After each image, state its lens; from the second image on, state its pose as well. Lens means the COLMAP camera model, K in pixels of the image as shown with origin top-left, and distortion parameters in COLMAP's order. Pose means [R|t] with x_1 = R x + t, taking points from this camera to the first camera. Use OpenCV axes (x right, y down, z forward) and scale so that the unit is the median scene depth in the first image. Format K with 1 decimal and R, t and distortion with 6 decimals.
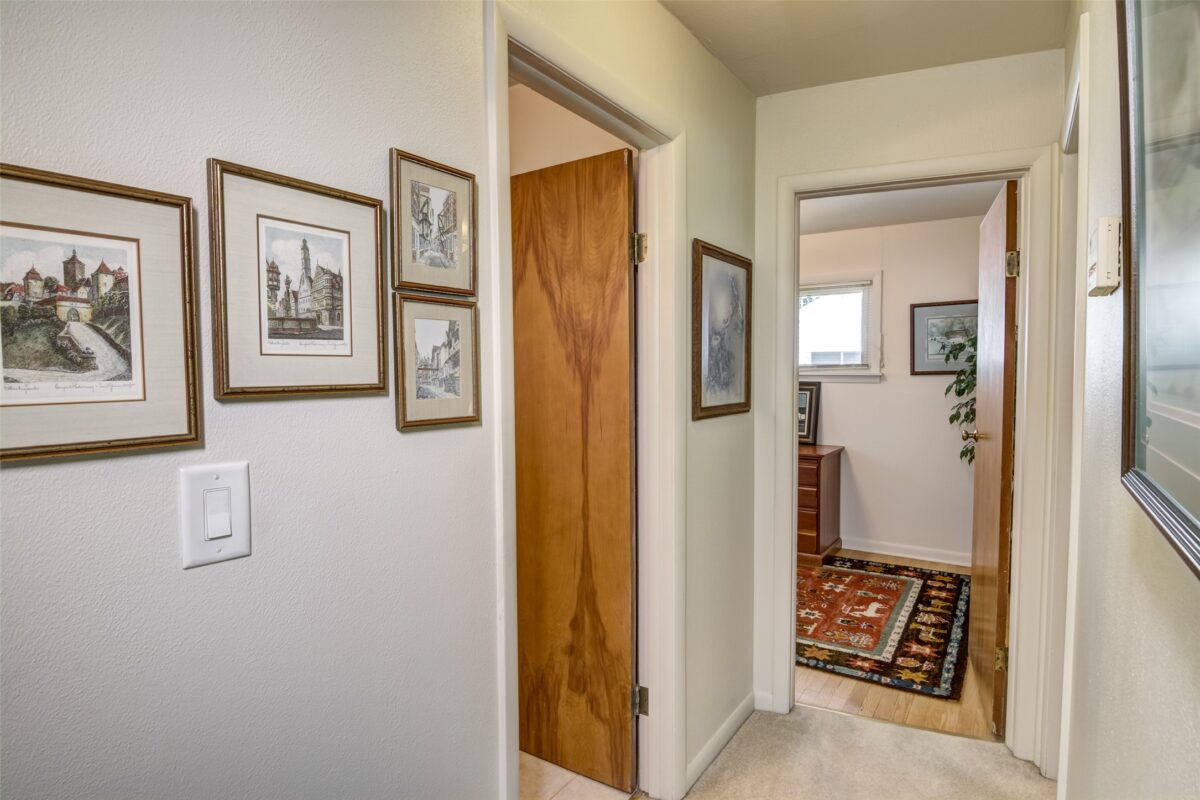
lens RADIAL K [[648.9, 0, 601.0], [0, 648.9, 397.6], [0, 0, 1]] dist [-0.018961, -0.002091]
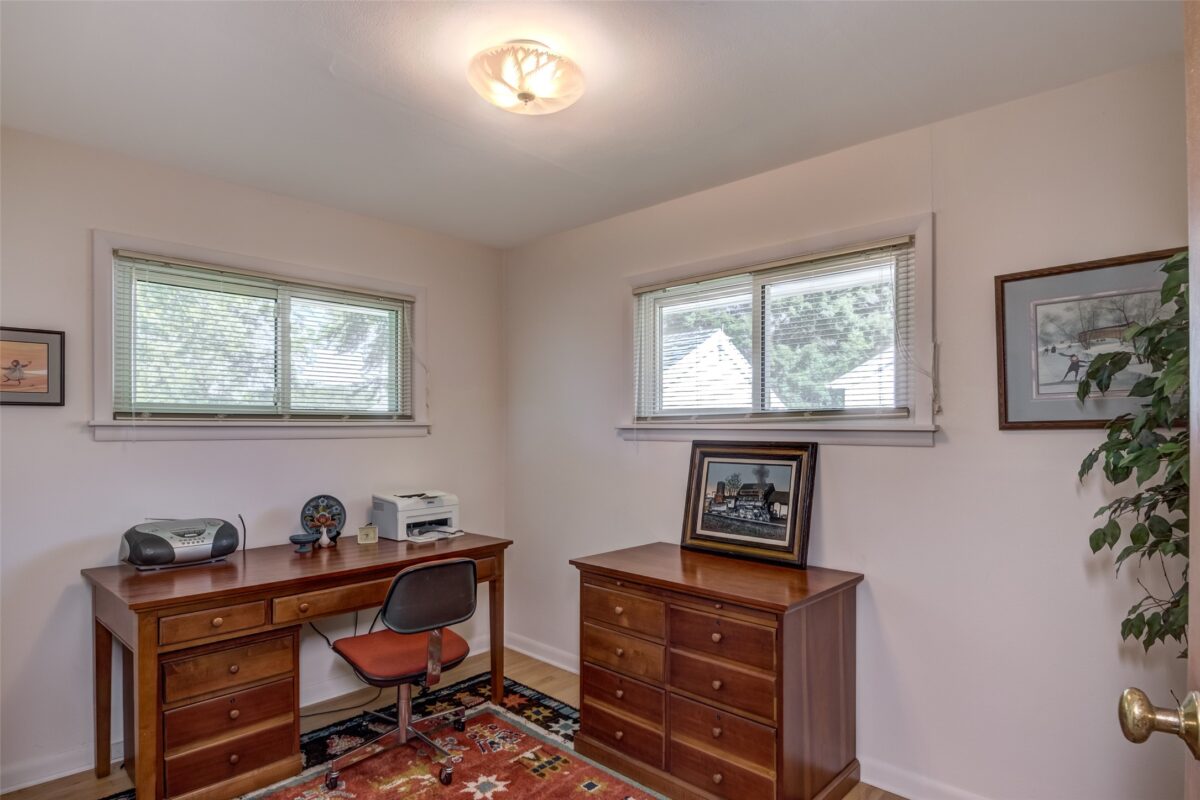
lens RADIAL K [[648.9, 0, 606.8], [0, 648.9, 423.1], [0, 0, 1]] dist [-0.018961, -0.002091]
pose [[0.984107, -0.008641, -0.177364, 0.300443], [0.002427, 0.999376, -0.035224, -0.025108], [0.177557, 0.034234, 0.983515, 0.525110]]
